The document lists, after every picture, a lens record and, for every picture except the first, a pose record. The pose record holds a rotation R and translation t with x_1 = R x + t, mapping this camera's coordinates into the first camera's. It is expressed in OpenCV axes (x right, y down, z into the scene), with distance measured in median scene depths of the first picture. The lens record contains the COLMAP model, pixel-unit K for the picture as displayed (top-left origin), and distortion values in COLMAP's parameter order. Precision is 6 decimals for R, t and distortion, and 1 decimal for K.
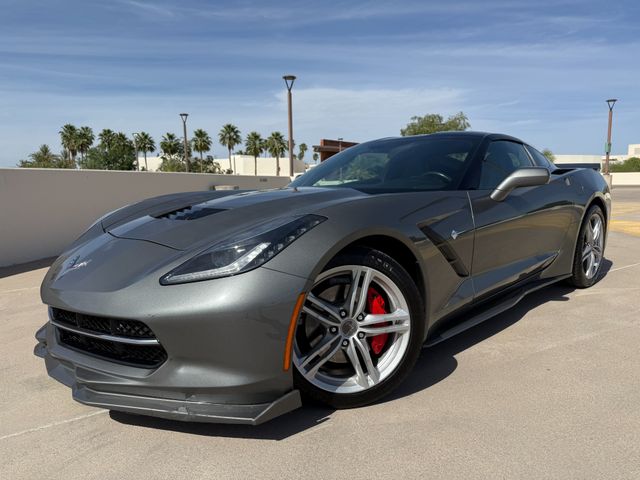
lens RADIAL K [[457.3, 0, 321.4], [0, 457.3, 255.9], [0, 0, 1]] dist [0.016313, -0.024017]
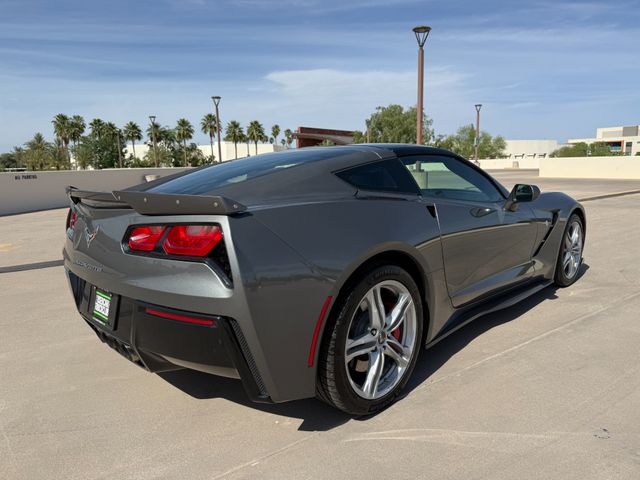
lens RADIAL K [[457.3, 0, 326.9], [0, 457.3, 239.4], [0, 0, 1]] dist [0.016313, -0.024017]
pose [[0.999719, -0.012831, 0.019948, 0.050178], [0.012796, 0.999916, 0.001908, 0.011935], [-0.019970, -0.001652, 0.999799, -0.094055]]
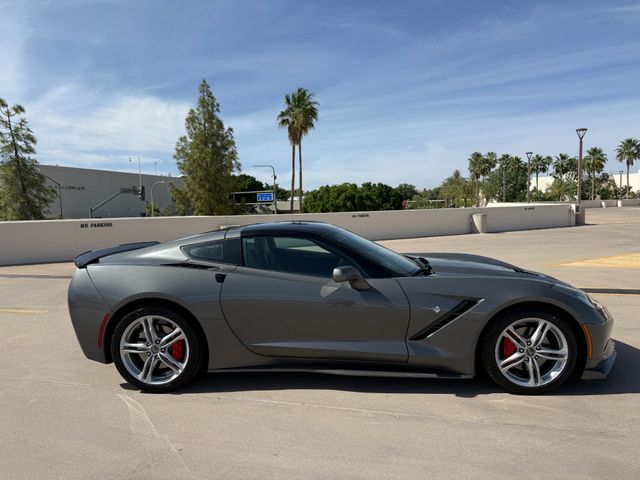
lens RADIAL K [[457.3, 0, 314.8], [0, 457.3, 242.7], [0, 0, 1]] dist [0.016313, -0.024017]
pose [[0.658698, 0.059782, -0.750029, 0.091231], [-0.106050, 0.994264, -0.013887, 0.007042], [0.744896, 0.088688, 0.661260, -0.087347]]
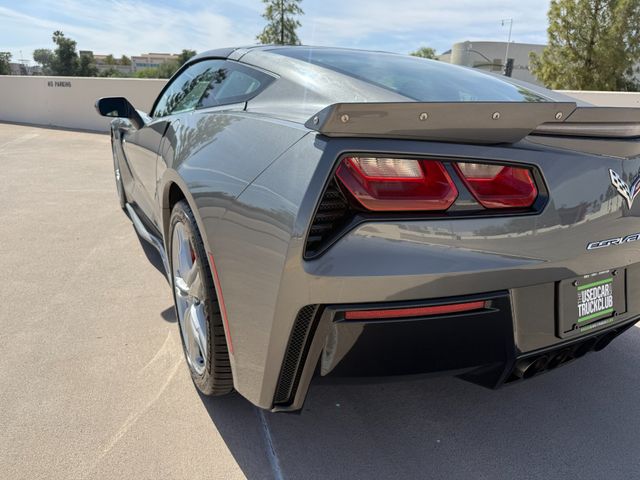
lens RADIAL K [[457.3, 0, 324.1], [0, 457.3, 241.4], [0, 0, 1]] dist [0.016313, -0.024017]
pose [[-0.267352, 0.306868, -0.913431, 0.038905], [-0.180341, 0.915253, 0.360264, -0.010271], [0.946573, 0.261046, -0.189354, 0.053008]]
